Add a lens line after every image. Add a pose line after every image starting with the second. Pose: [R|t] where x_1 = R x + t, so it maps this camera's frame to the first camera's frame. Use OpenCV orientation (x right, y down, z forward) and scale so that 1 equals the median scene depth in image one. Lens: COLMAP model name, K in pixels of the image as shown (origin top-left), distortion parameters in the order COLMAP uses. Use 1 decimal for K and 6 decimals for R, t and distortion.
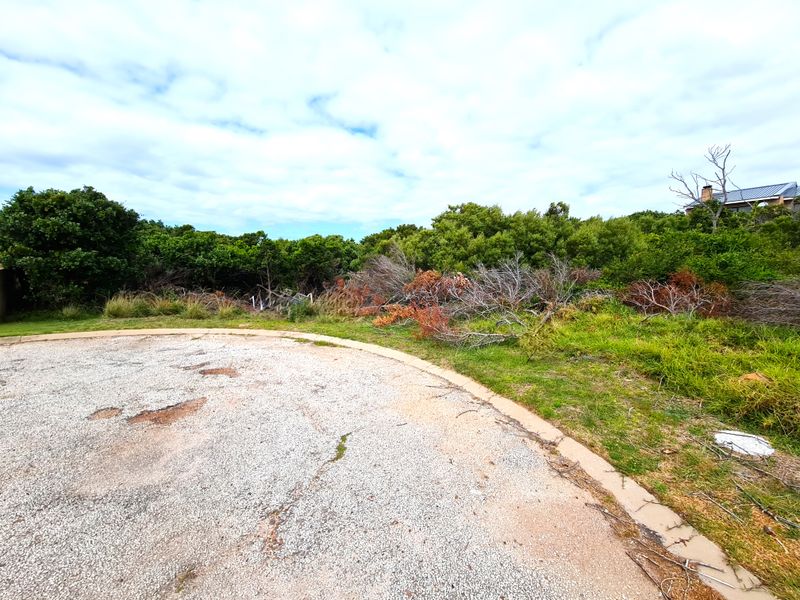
lens RADIAL K [[322.5, 0, 409.6], [0, 322.5, 293.1], [0, 0, 1]] dist [-0.000636, -0.000188]
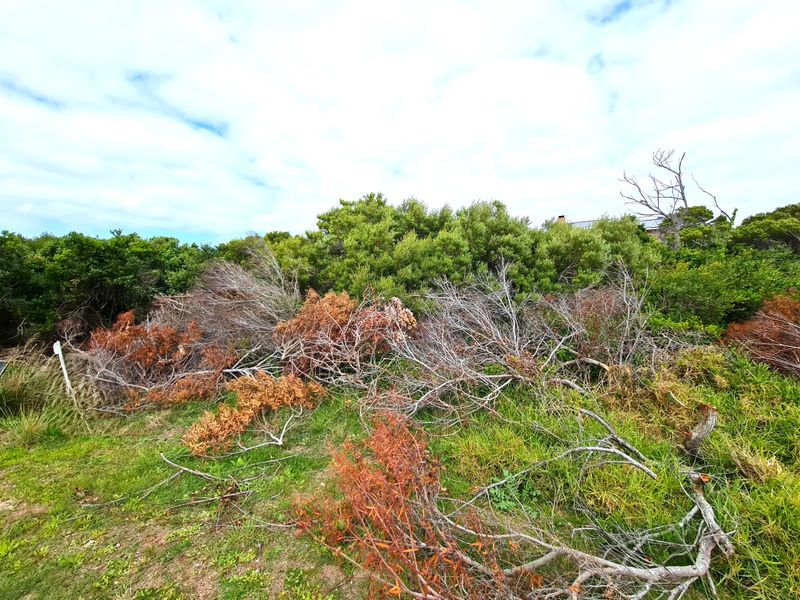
lens RADIAL K [[301.4, 0, 400.9], [0, 301.4, 337.0], [0, 0, 1]] dist [0.000396, 0.000023]
pose [[0.927016, -0.057786, 0.370543, -0.019202], [0.024604, 0.995300, 0.093664, -0.026347], [-0.374214, -0.077711, 0.924081, 0.313541]]
